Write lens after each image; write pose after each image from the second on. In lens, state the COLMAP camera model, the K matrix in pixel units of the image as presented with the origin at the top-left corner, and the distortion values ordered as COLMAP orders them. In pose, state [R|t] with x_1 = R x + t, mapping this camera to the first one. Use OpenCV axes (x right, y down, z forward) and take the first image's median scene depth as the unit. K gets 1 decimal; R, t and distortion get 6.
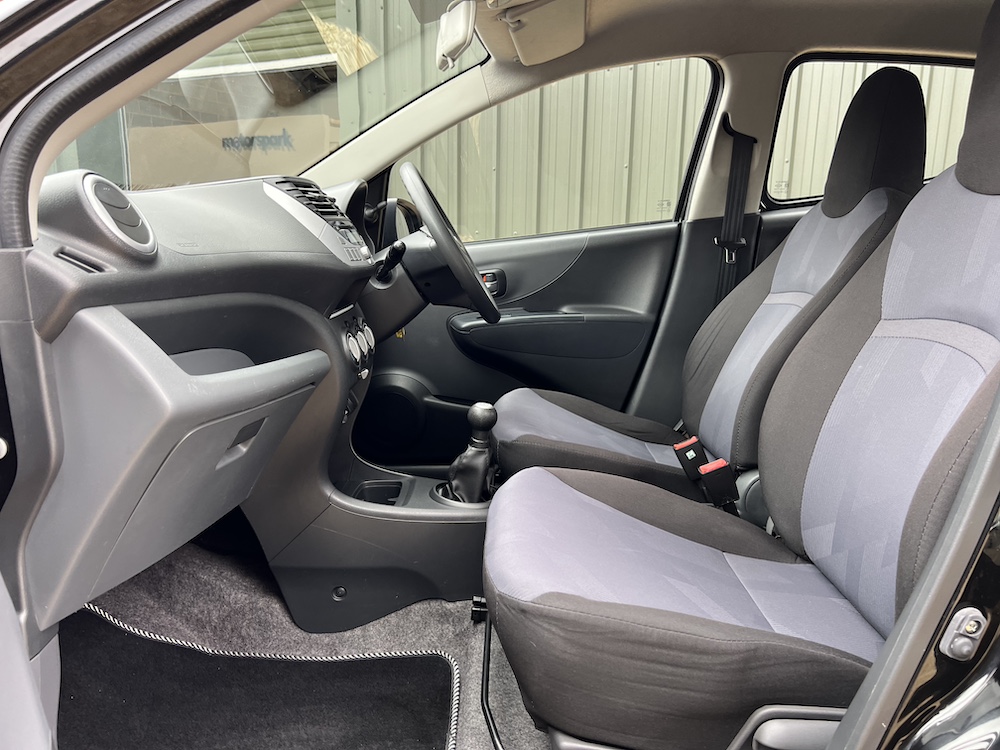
lens RADIAL K [[750.2, 0, 499.1], [0, 750.2, 377.5], [0, 0, 1]] dist [0.065205, -0.076205]
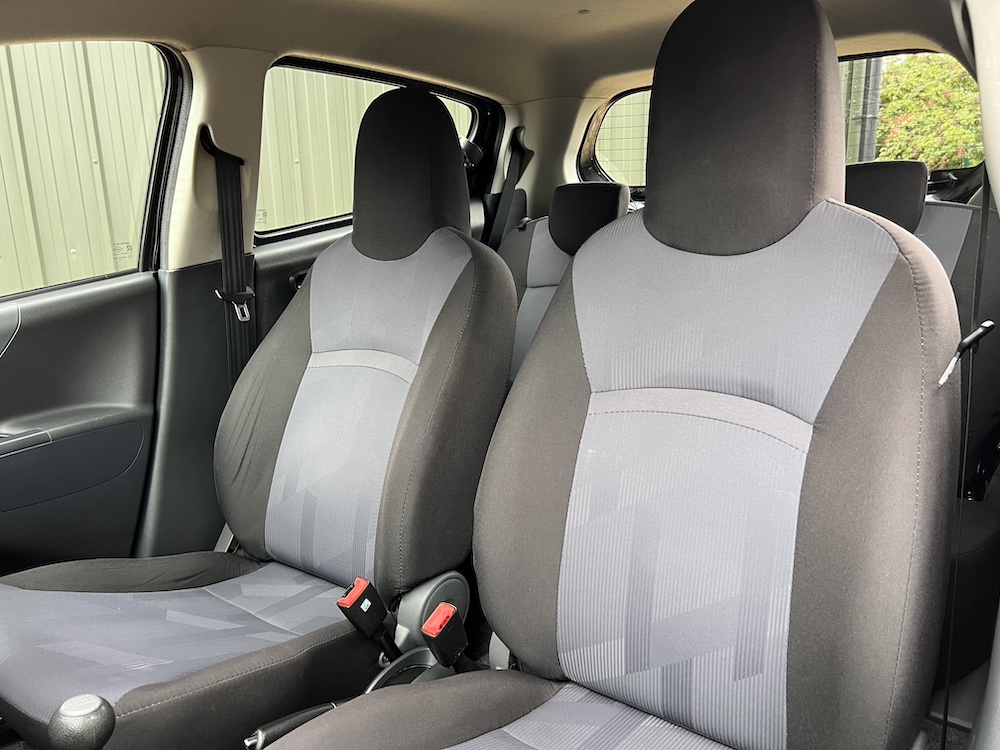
lens RADIAL K [[758.4, 0, 506.5], [0, 758.4, 370.9], [0, 0, 1]] dist [0.047181, -0.053656]
pose [[0.614211, -0.190689, 0.765756, -0.130759], [0.207812, 0.975199, 0.076160, -0.104982], [-0.761288, 0.112355, 0.638606, 0.309111]]
